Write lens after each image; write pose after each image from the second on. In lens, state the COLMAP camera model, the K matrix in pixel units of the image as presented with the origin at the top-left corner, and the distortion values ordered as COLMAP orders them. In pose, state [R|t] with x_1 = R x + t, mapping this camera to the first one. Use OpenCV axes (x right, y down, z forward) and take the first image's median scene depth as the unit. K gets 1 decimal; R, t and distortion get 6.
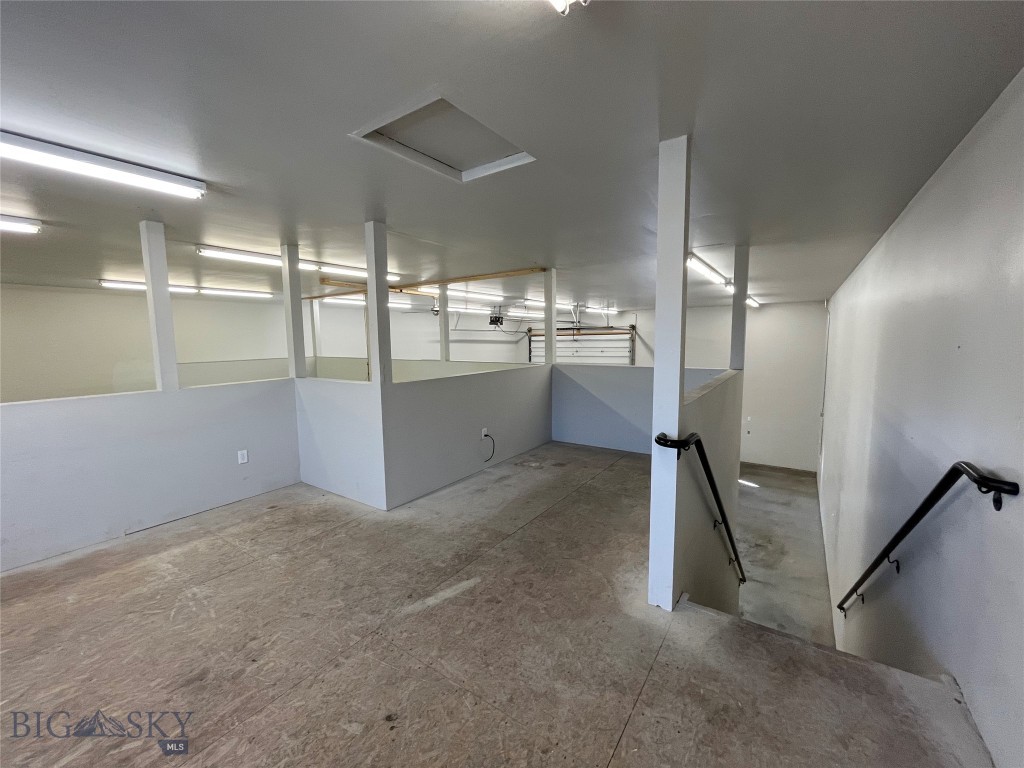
lens RADIAL K [[418.0, 0, 512.0], [0, 418.0, 384.0], [0, 0, 1]] dist [-0.000019, -0.000086]
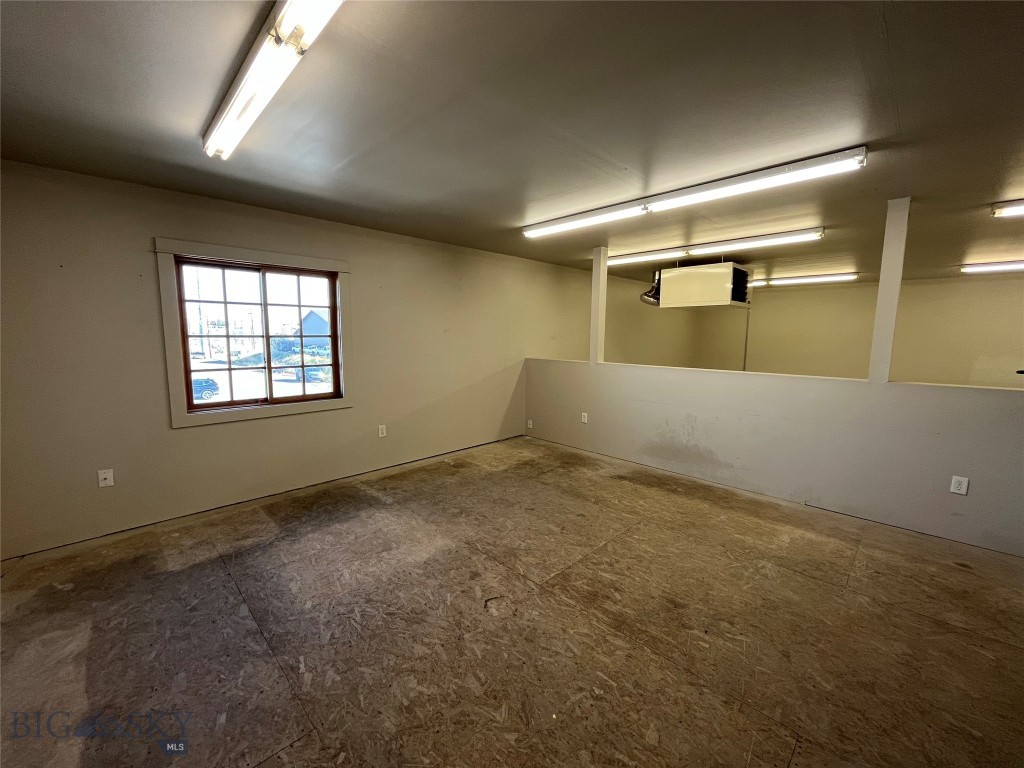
lens RADIAL K [[418.0, 0, 512.0], [0, 418.0, 384.0], [0, 0, 1]] dist [-0.000019, -0.000086]
pose [[-0.187085, 0.130978, -0.973573, 0.317189], [-0.113737, 0.981518, 0.153903, -0.042413], [0.975737, 0.139524, -0.168730, 0.470981]]
